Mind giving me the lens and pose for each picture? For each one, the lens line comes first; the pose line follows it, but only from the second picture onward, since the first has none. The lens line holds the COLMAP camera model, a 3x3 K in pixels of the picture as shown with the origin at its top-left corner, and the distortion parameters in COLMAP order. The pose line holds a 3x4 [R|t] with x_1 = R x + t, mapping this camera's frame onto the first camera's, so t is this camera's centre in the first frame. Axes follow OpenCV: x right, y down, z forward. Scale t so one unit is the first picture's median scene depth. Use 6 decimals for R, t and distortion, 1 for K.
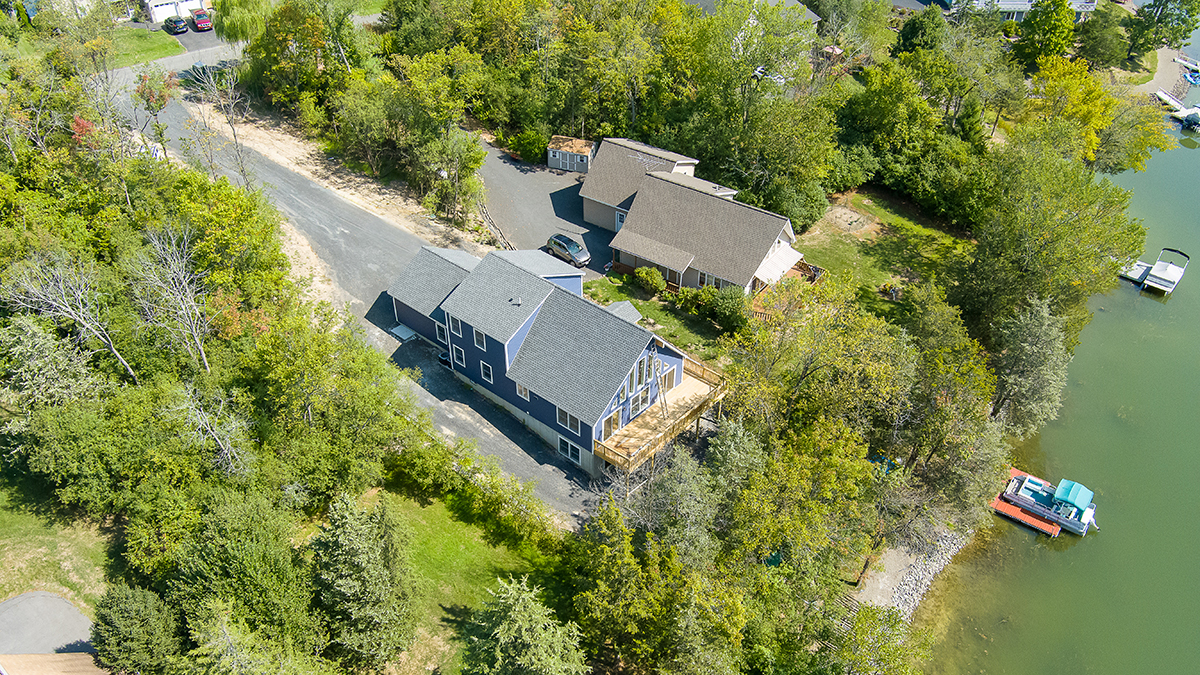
lens RADIAL K [[966.7, 0, 599.4], [0, 966.7, 344.1], [0, 0, 1]] dist [-0.053181, -0.013967]
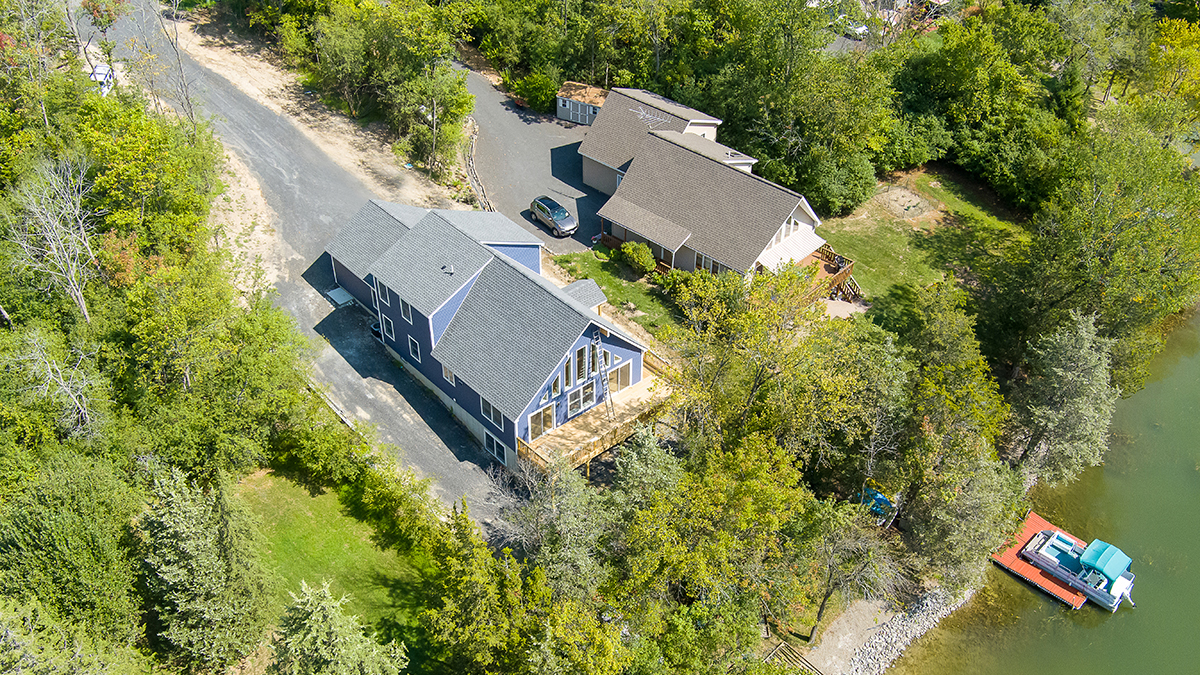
lens RADIAL K [[1140.1, 0, 602.7], [0, 1140.1, 334.5], [0, 0, 1]] dist [-0.056398, 0.000000]
pose [[0.991535, 0.081370, -0.101181, 0.152902], [-0.081002, 0.996684, 0.007741, -0.005287], [0.101476, 0.000520, 0.994838, 0.005022]]
